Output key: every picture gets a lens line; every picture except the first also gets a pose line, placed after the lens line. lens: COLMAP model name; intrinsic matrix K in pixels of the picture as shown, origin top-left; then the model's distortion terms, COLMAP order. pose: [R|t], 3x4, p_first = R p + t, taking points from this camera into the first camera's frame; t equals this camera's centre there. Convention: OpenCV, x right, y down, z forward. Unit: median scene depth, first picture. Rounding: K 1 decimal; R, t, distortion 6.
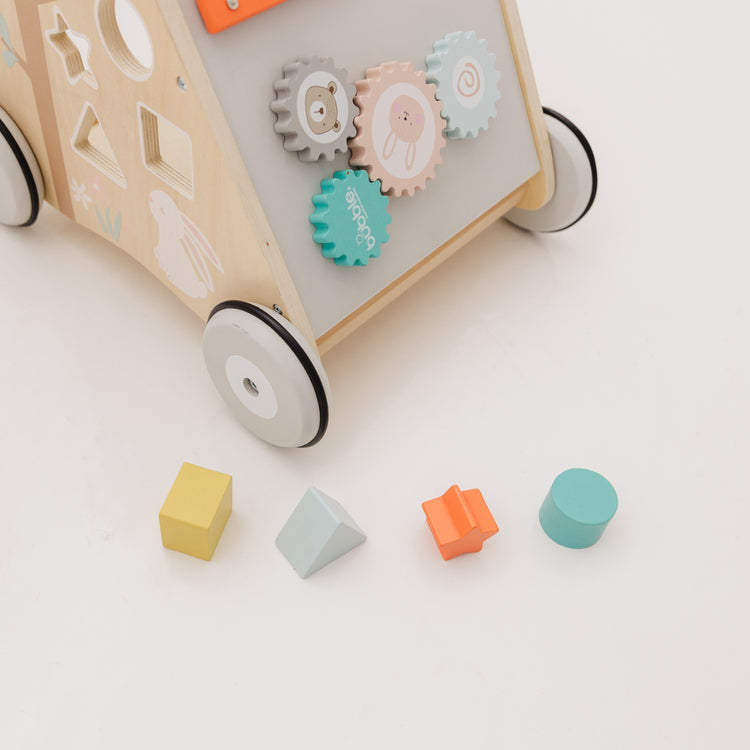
lens RADIAL K [[886.7, 0, 331.3], [0, 886.7, 413.2], [0, 0, 1]] dist [0.013860, 0.000000]
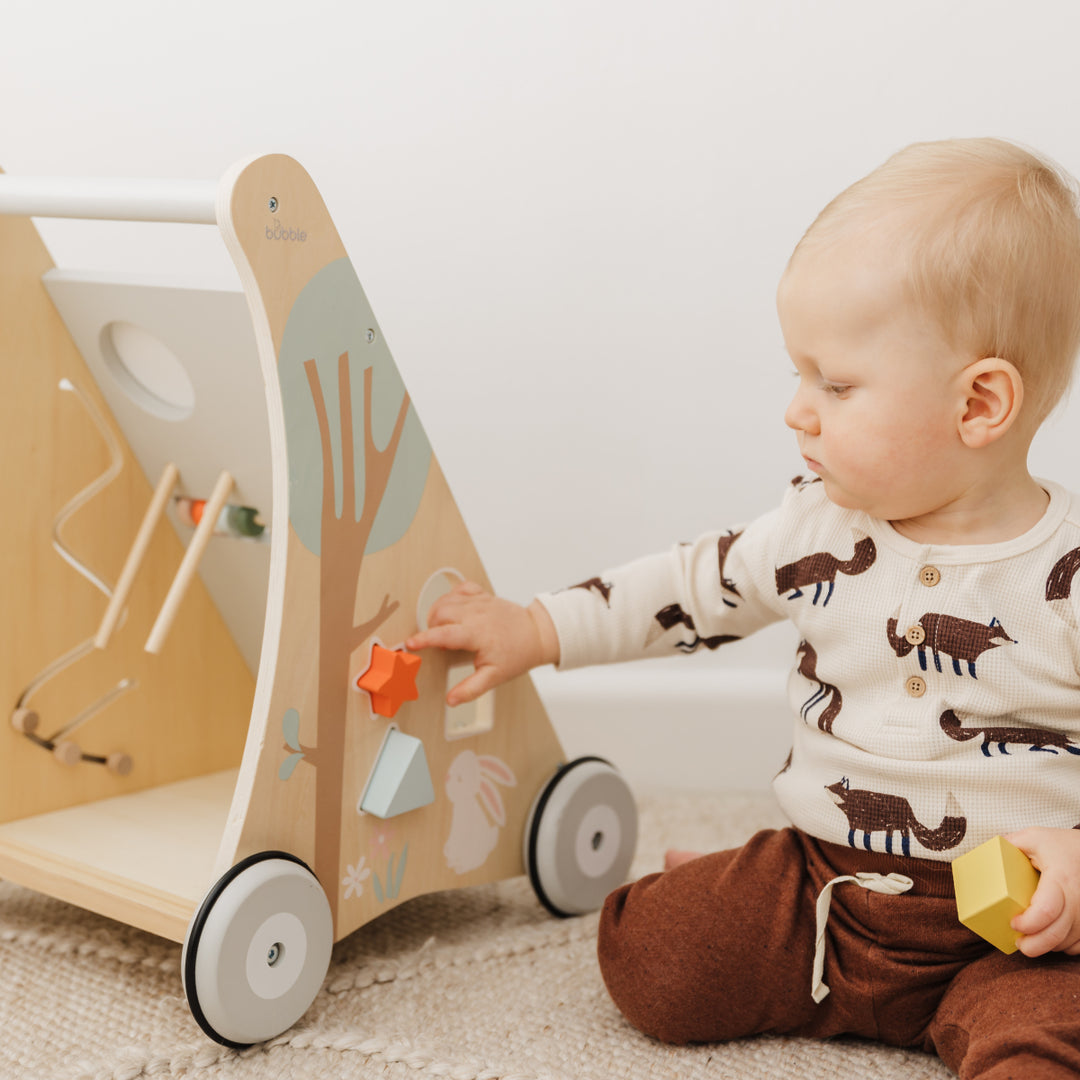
lens RADIAL K [[2172.0, 0, 540.3], [0, 2172.0, 538.8], [0, 0, 1]] dist [0.069675, 0.000000]
pose [[-0.076566, -0.234909, 0.968997, -2.458563], [0.764449, 0.610102, 0.208307, -0.824292], [-0.640121, 0.756698, 0.132864, 0.444712]]
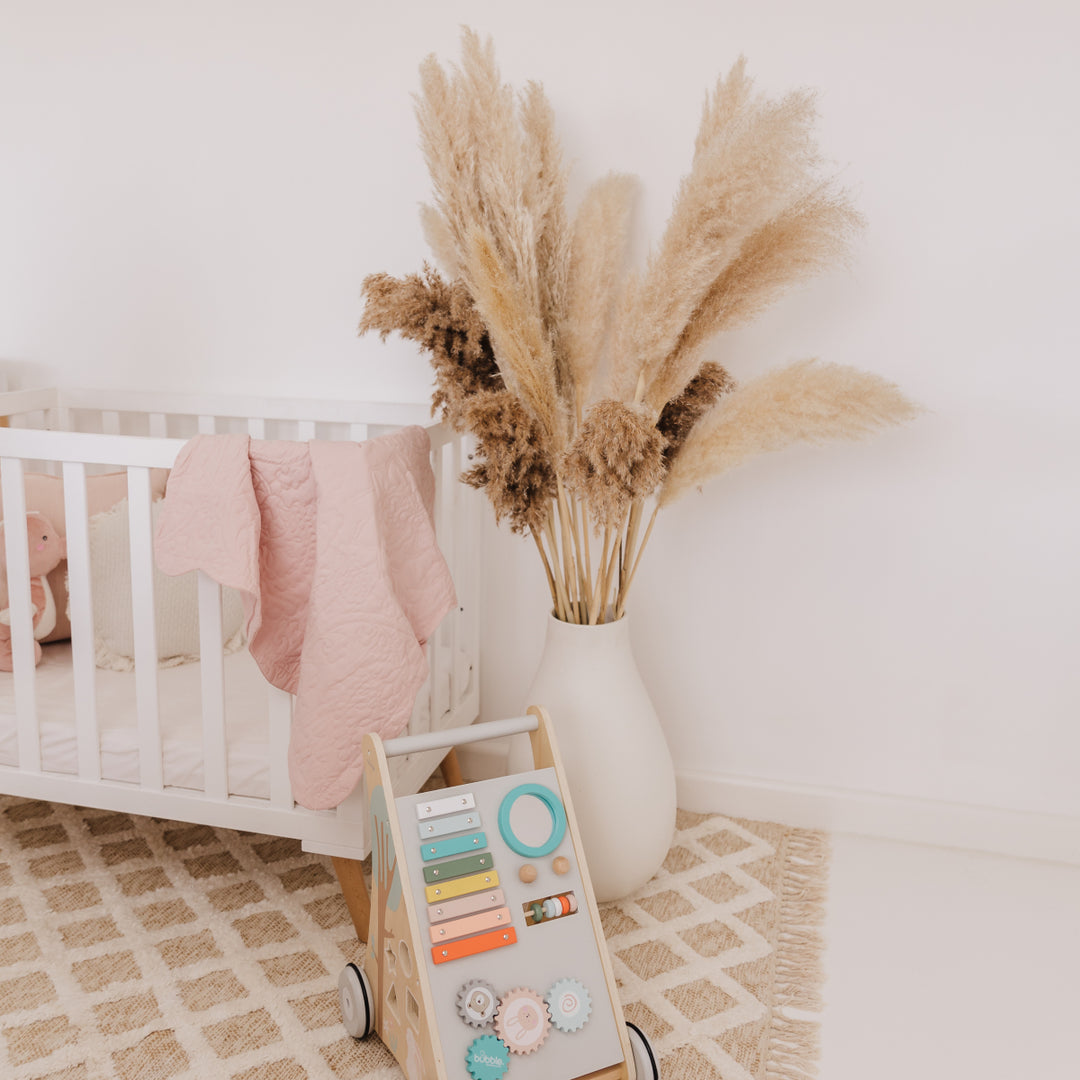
lens RADIAL K [[1059.7, 0, 539.5], [0, 1059.7, 533.7], [0, 0, 1]] dist [0.001405, 0.000000]
pose [[0.944373, 0.036327, -0.326863, 0.902006], [-0.243436, 0.745477, -0.620486, 0.373762], [0.221129, 0.665541, 0.712852, -1.559210]]
